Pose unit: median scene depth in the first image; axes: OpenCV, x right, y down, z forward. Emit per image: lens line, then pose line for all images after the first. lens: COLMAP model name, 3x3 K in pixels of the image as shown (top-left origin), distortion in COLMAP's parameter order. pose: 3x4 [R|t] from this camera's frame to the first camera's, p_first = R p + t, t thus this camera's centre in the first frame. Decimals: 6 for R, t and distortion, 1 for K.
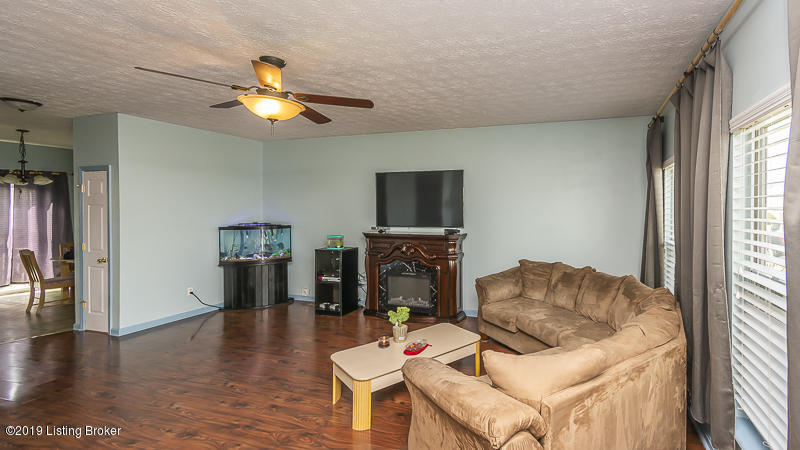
lens RADIAL K [[344.5, 0, 482.6], [0, 344.5, 211.0], [0, 0, 1]] dist [0.001381, 0.000445]
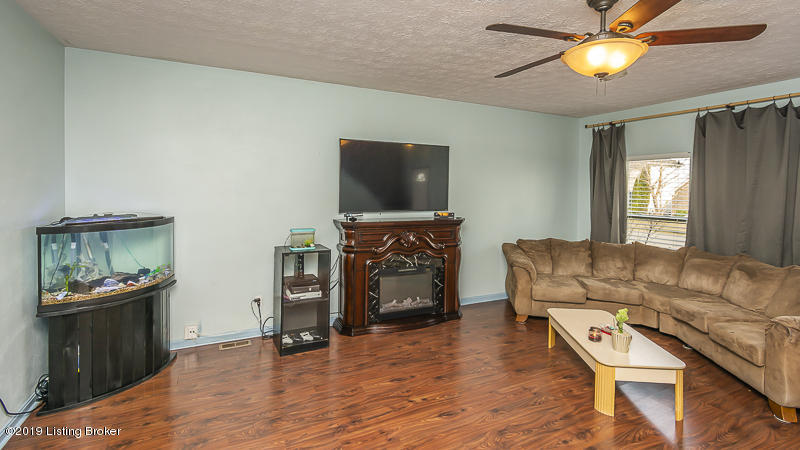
lens RADIAL K [[375.3, 0, 371.7], [0, 375.3, 195.0], [0, 0, 1]] dist [0.000239, 0.000011]
pose [[0.744898, -0.009131, 0.667116, -0.856192], [-0.002237, 0.999867, 0.016184, -0.007349], [-0.667174, -0.013548, 0.744778, 0.399387]]
